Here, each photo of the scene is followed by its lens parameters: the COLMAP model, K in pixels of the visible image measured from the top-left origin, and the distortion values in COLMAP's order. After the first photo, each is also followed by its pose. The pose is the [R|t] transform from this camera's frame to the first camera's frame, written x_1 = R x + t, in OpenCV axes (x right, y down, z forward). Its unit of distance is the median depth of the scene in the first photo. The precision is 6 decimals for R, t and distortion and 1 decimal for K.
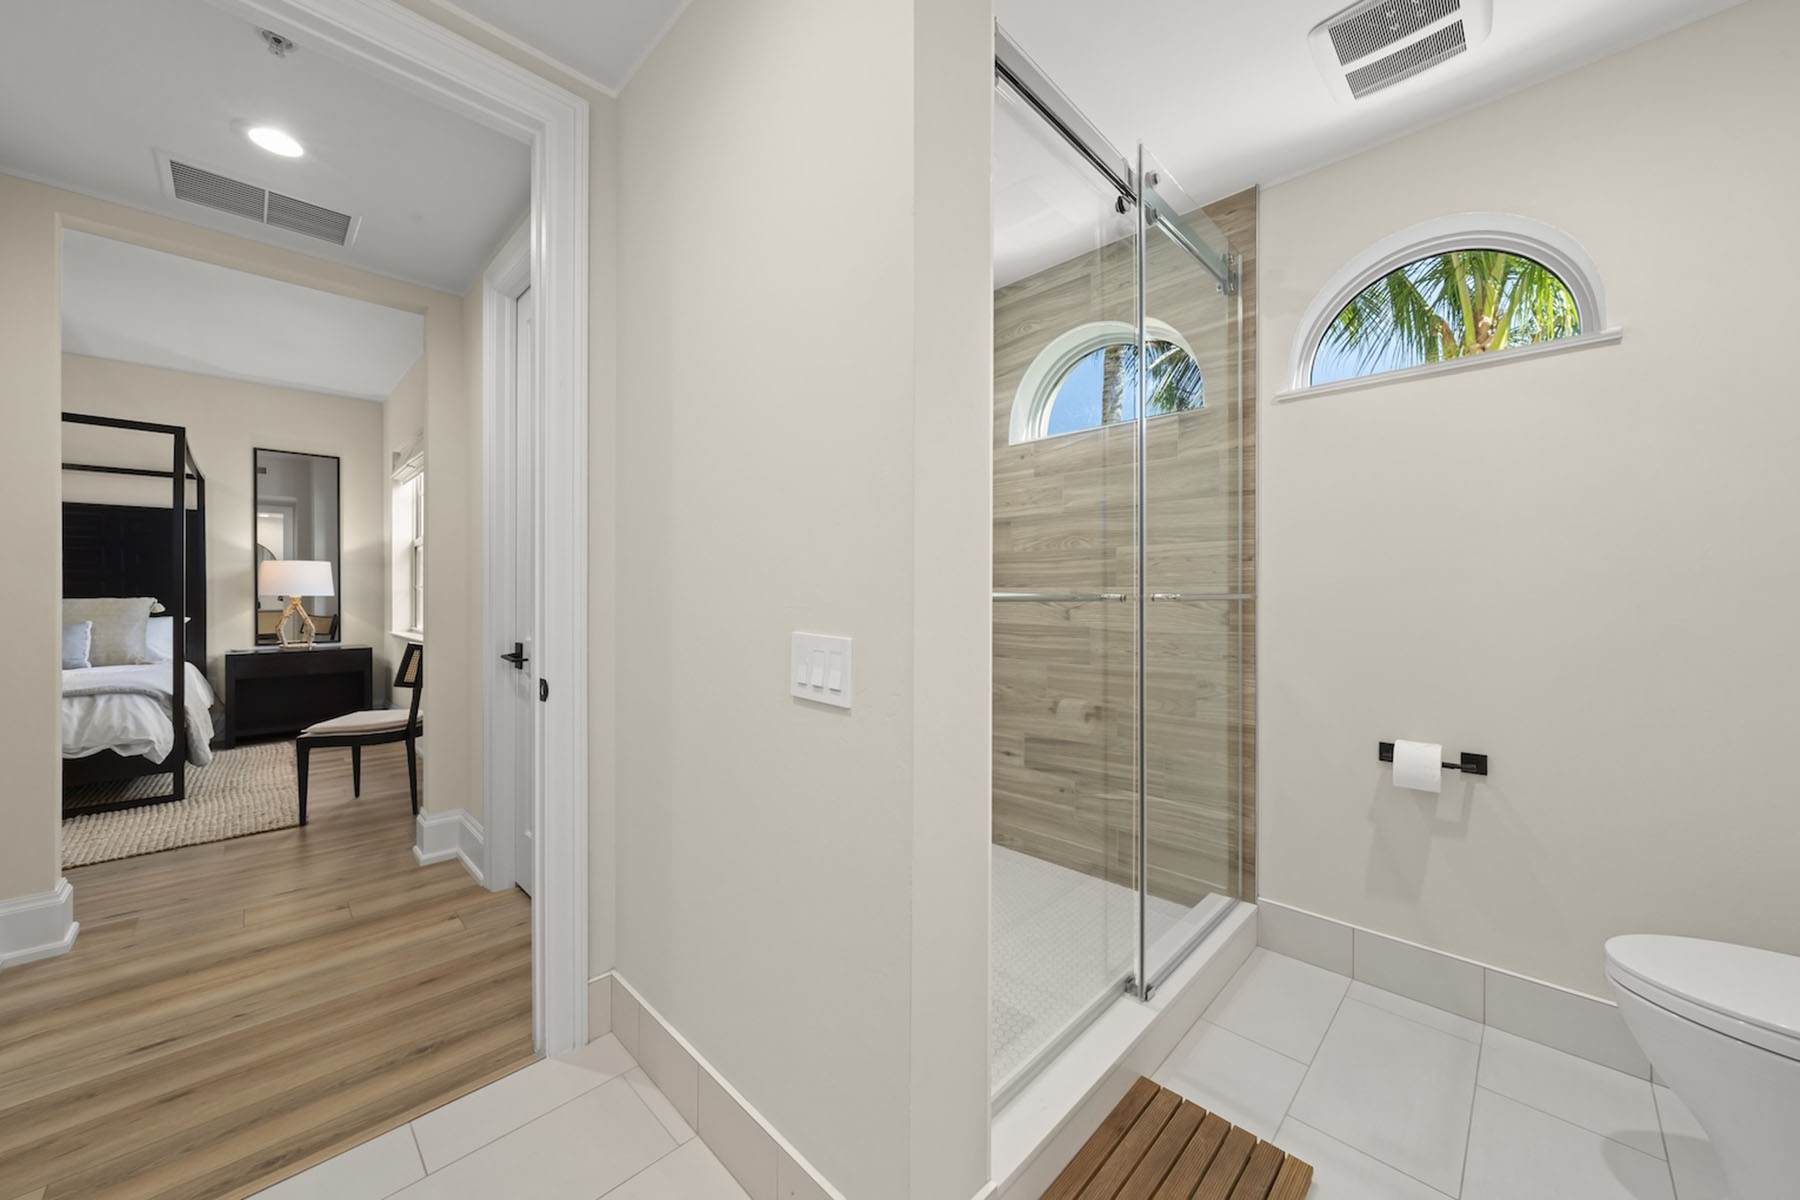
lens RADIAL K [[655.0, 0, 896.5], [0, 655.0, 593.5], [0, 0, 1]] dist [-0.000815, -0.000114]
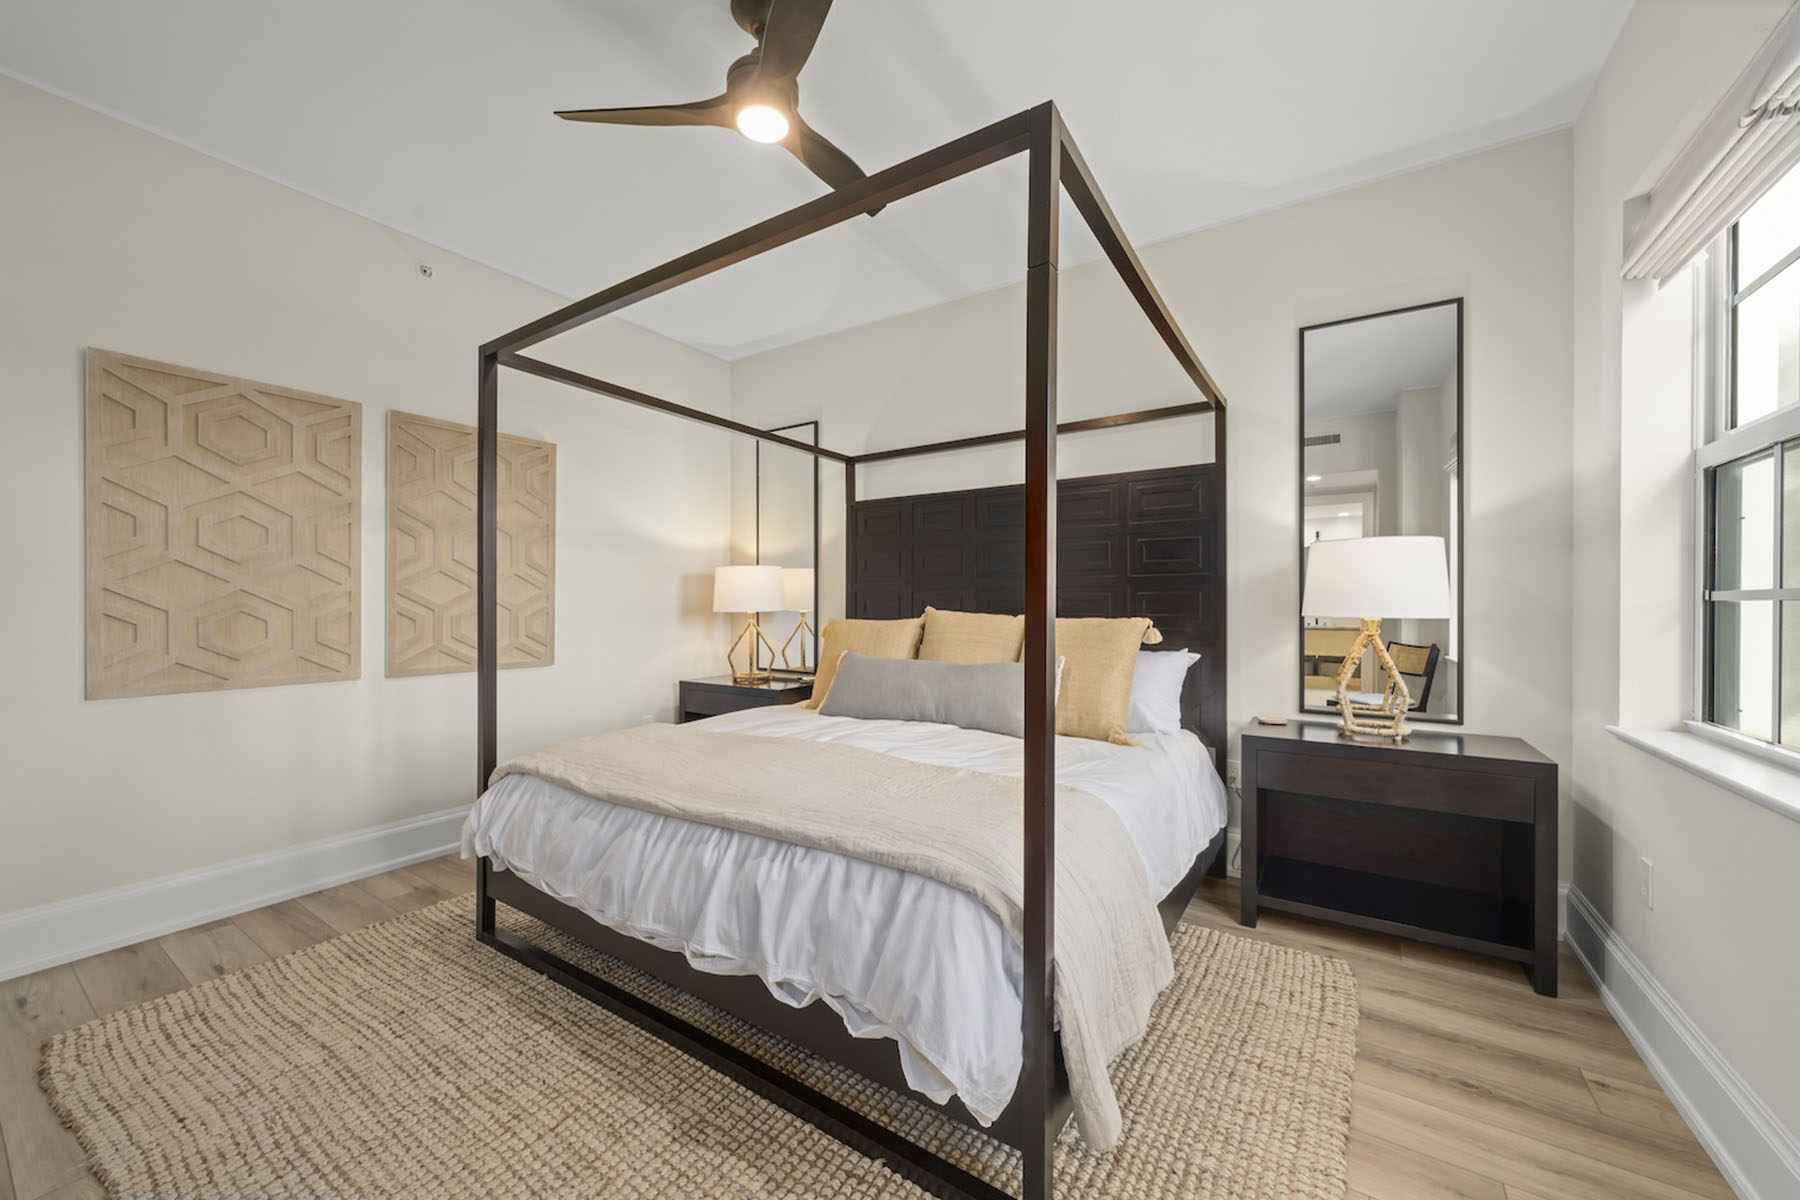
lens RADIAL K [[678.3, 0, 895.1], [0, 678.3, 603.0], [0, 0, 1]] dist [-0.003342, -0.000306]
pose [[0.205445, 0.000291, -0.978669, -0.522521], [-0.005817, 0.999983, -0.000923, -0.004236], [0.978651, 0.005882, 0.205443, 0.577342]]
